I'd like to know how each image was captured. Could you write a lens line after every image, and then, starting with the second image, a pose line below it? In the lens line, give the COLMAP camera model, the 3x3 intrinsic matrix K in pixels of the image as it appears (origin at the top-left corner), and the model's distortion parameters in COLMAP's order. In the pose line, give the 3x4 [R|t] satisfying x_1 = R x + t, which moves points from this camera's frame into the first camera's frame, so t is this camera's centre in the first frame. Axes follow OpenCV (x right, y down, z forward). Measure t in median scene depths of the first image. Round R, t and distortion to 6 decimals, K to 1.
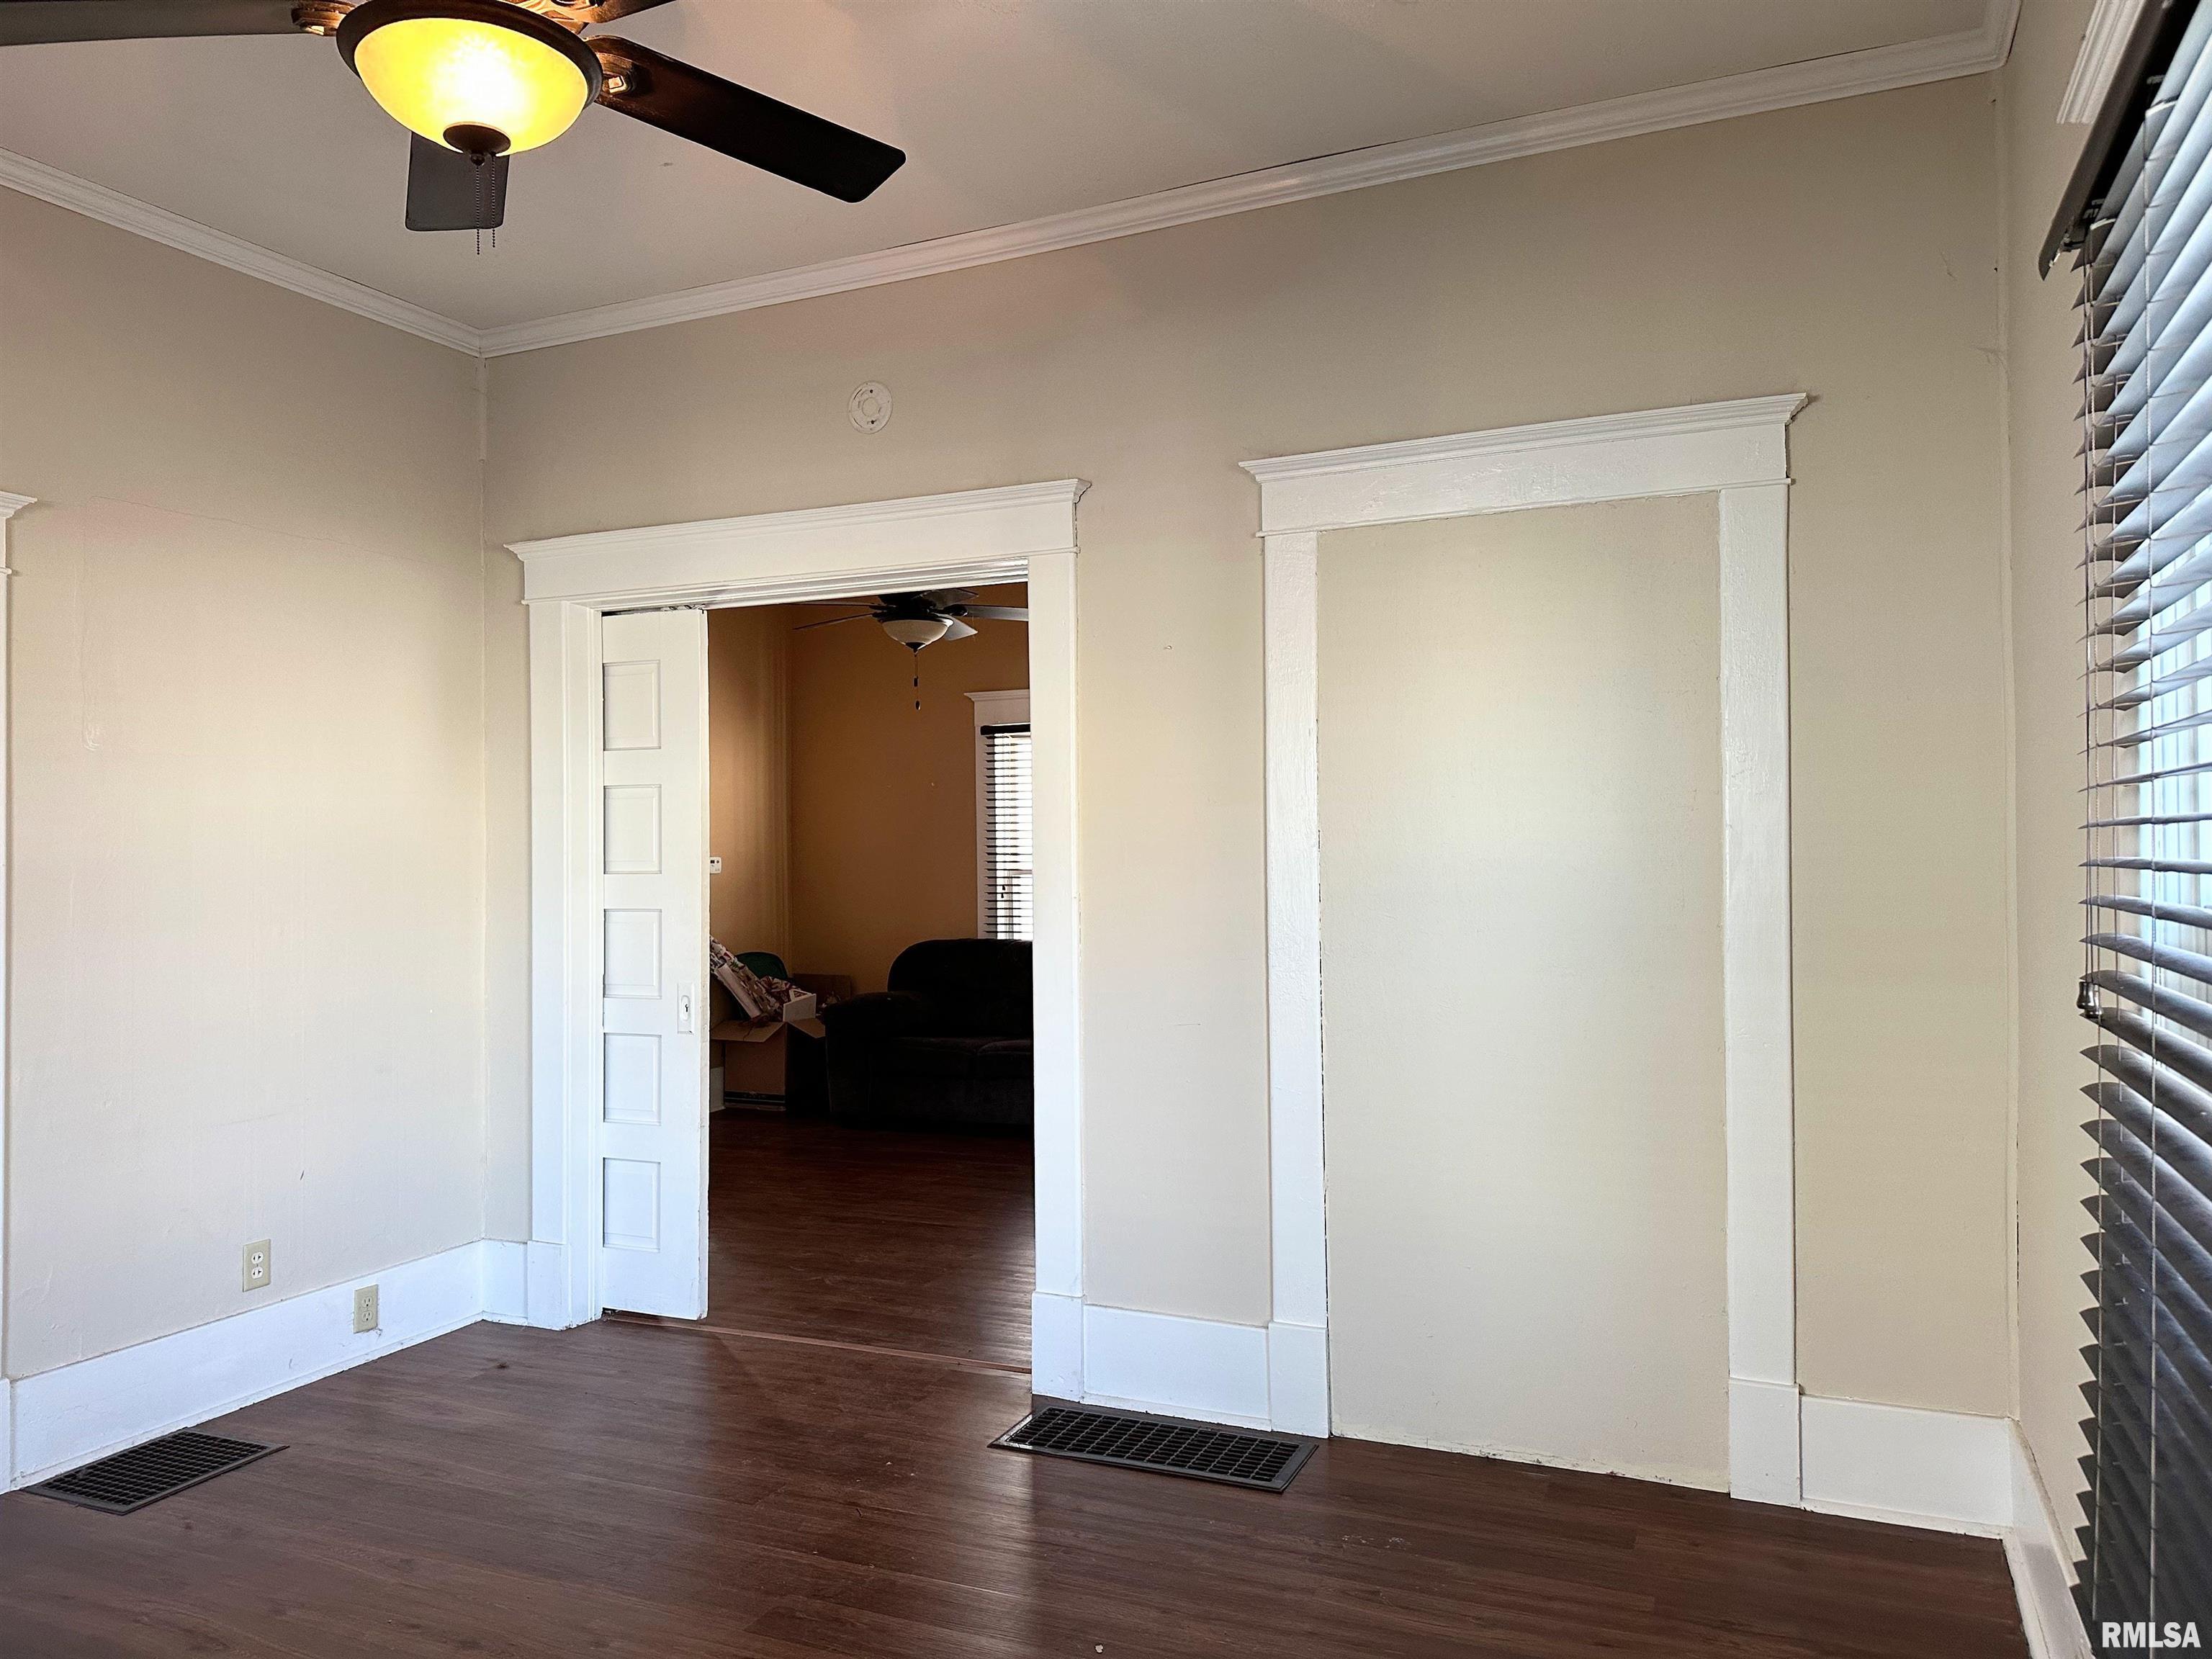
lens RADIAL K [[1550.2, 0, 1117.9], [0, 1550.2, 825.2], [0, 0, 1]] dist [0.089444, -0.136447]
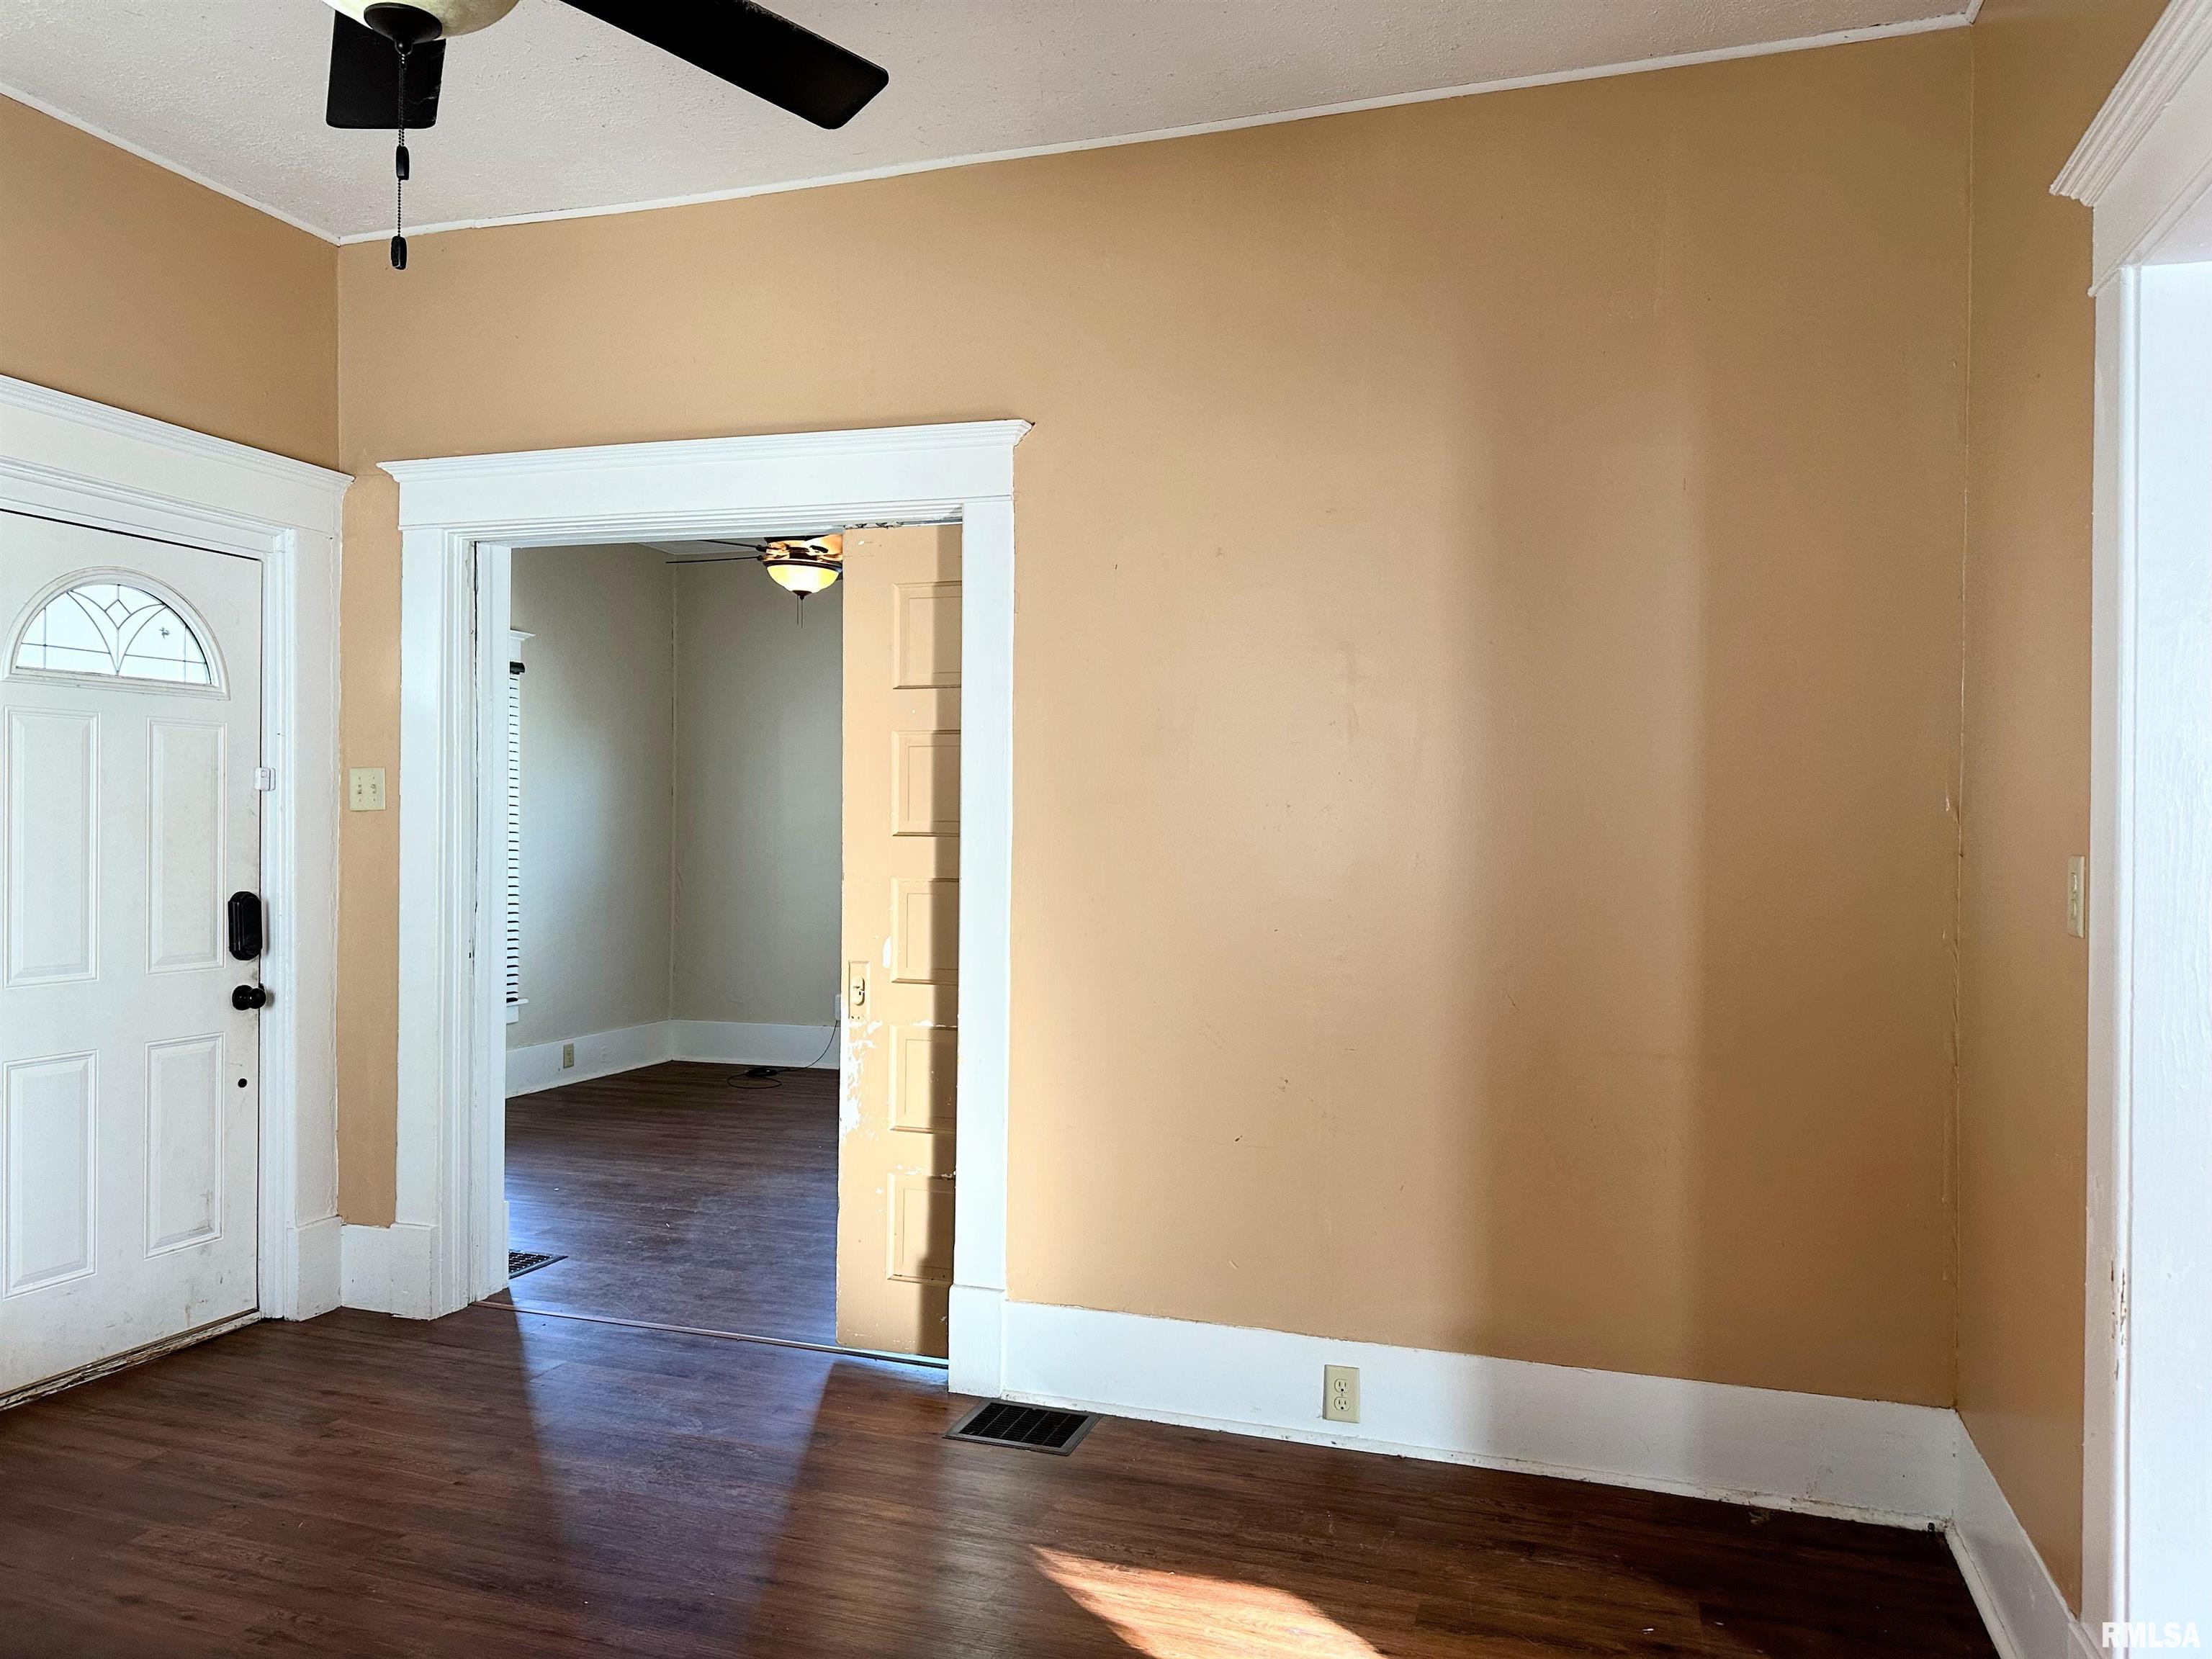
lens RADIAL K [[1543.7, 0, 1100.8], [0, 1543.7, 829.5], [0, 0, 1]] dist [0.048818, -0.062071]
pose [[-0.996226, -0.003393, -0.086732, -0.177073], [-0.002132, 0.999891, -0.014633, 0.021404], [0.086773, -0.014393, -0.996124, 0.998557]]
